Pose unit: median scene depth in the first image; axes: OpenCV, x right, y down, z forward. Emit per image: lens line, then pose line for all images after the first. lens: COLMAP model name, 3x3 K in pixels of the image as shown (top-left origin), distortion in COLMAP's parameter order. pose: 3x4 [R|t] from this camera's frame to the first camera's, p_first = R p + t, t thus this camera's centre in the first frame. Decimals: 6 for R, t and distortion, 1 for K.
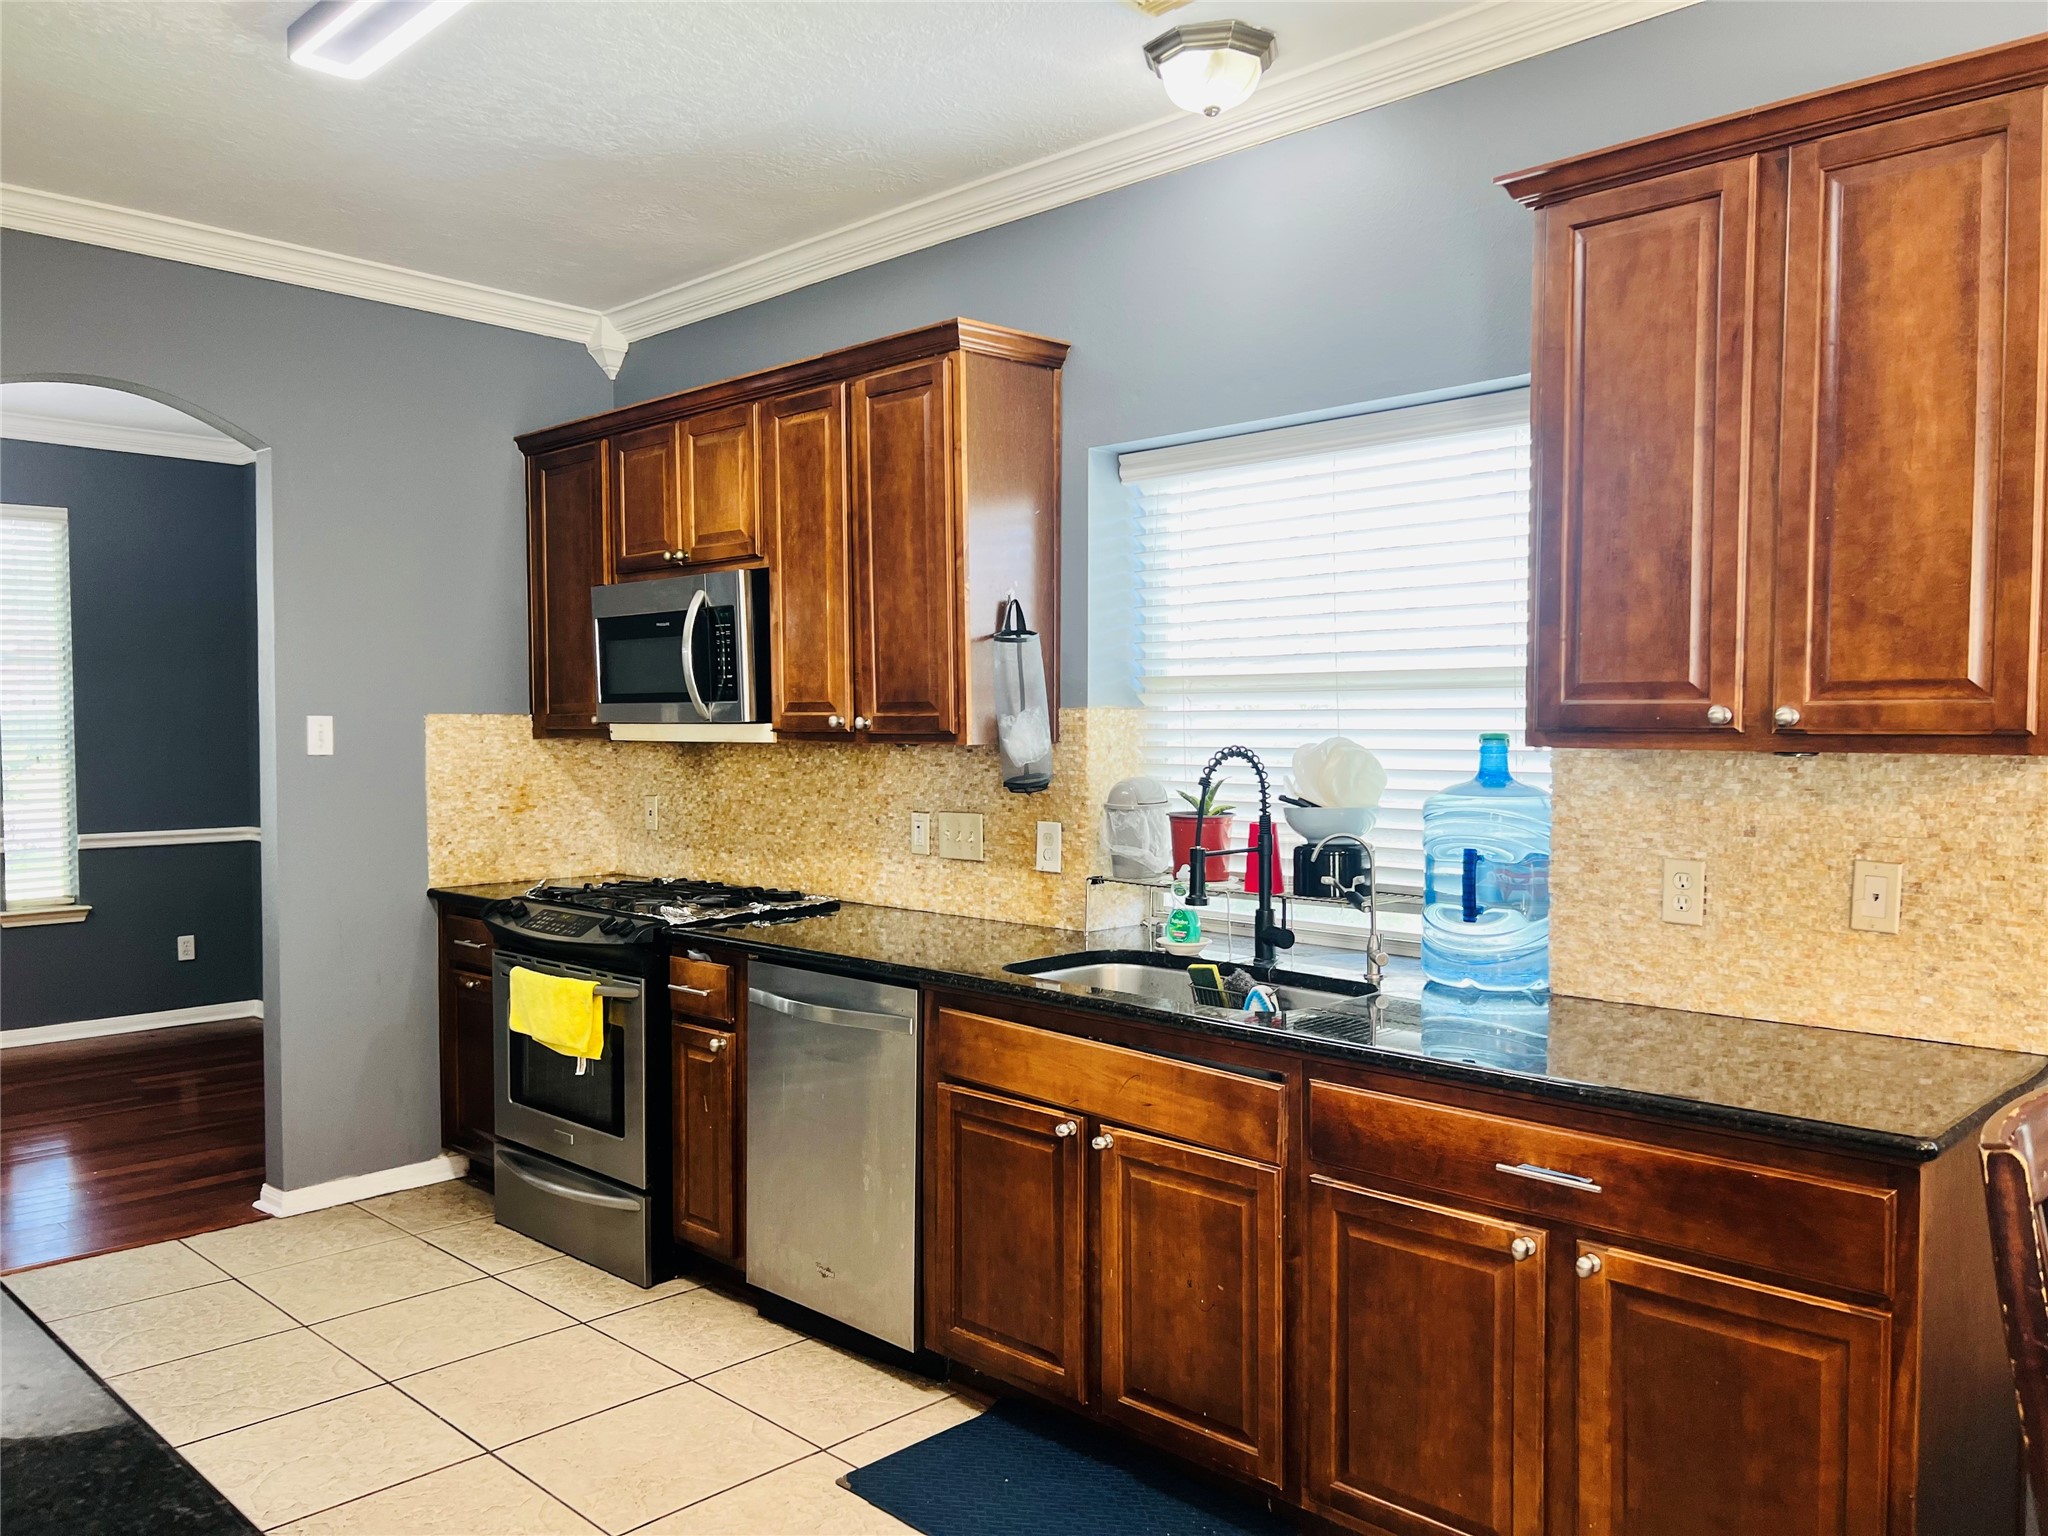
lens RADIAL K [[1567.2, 0, 1025.5], [0, 1567.2, 783.3], [0, 0, 1]] dist [0.005269, -0.000396]
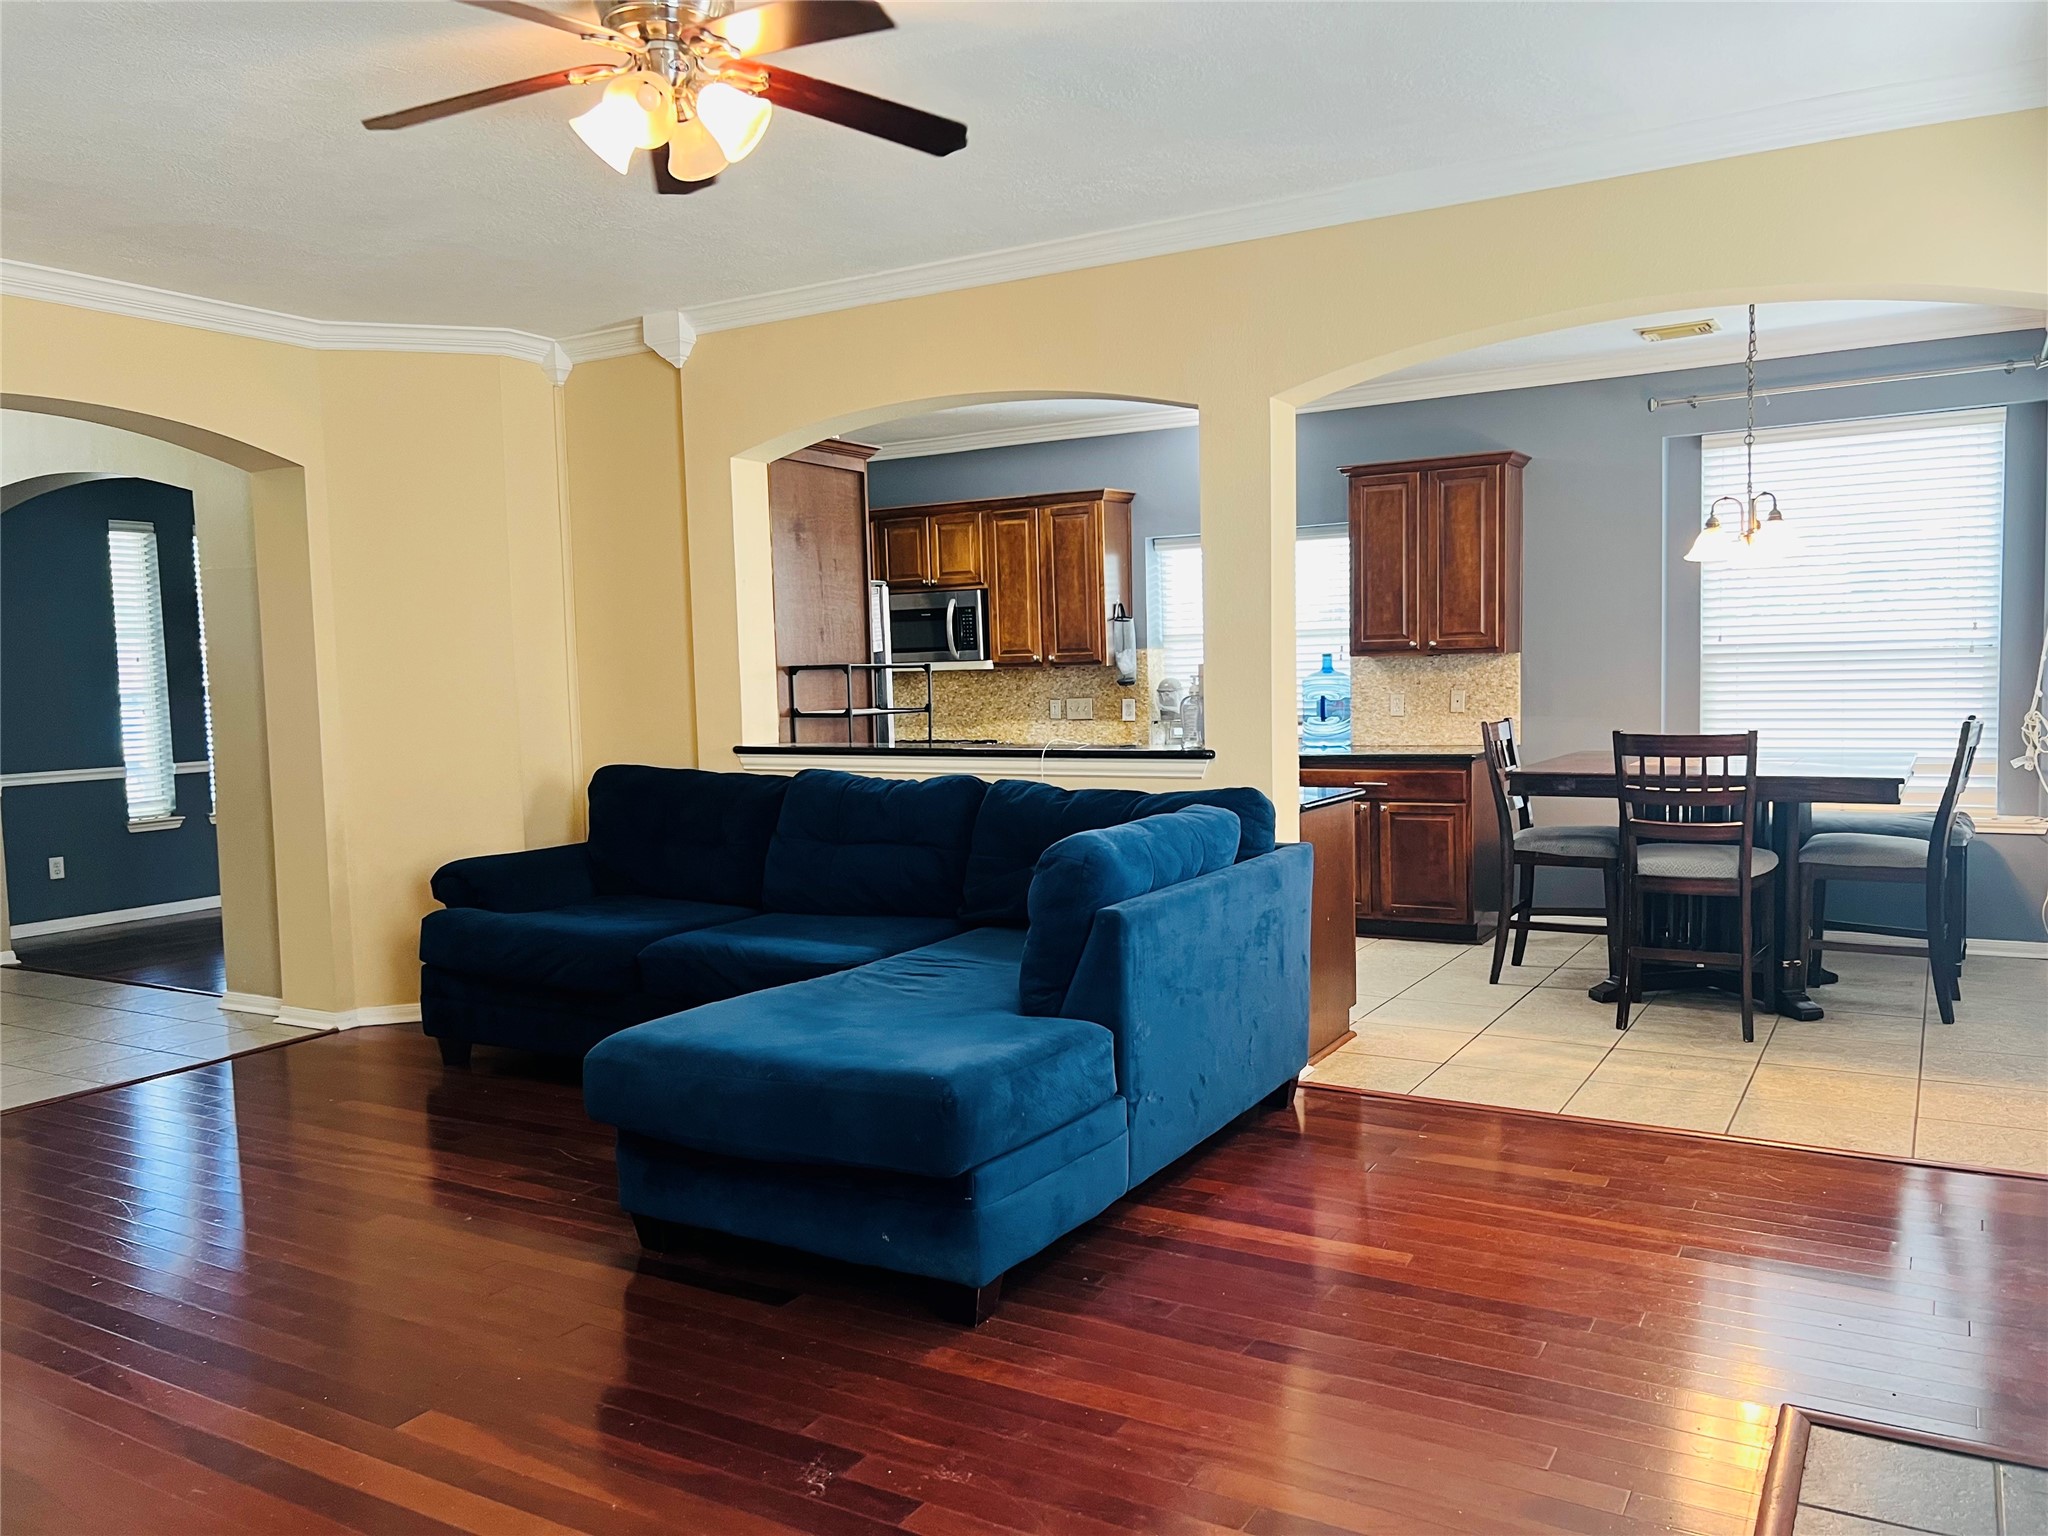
lens RADIAL K [[1552.2, 0, 1027.5], [0, 1552.2, 789.4], [0, 0, 1]] dist [0.049529, -0.048262]
pose [[0.970750, -0.046463, 0.235555, -0.709228], [0.037469, 0.998393, 0.042518, 0.057522], [-0.237152, -0.032449, 0.970930, -1.251825]]
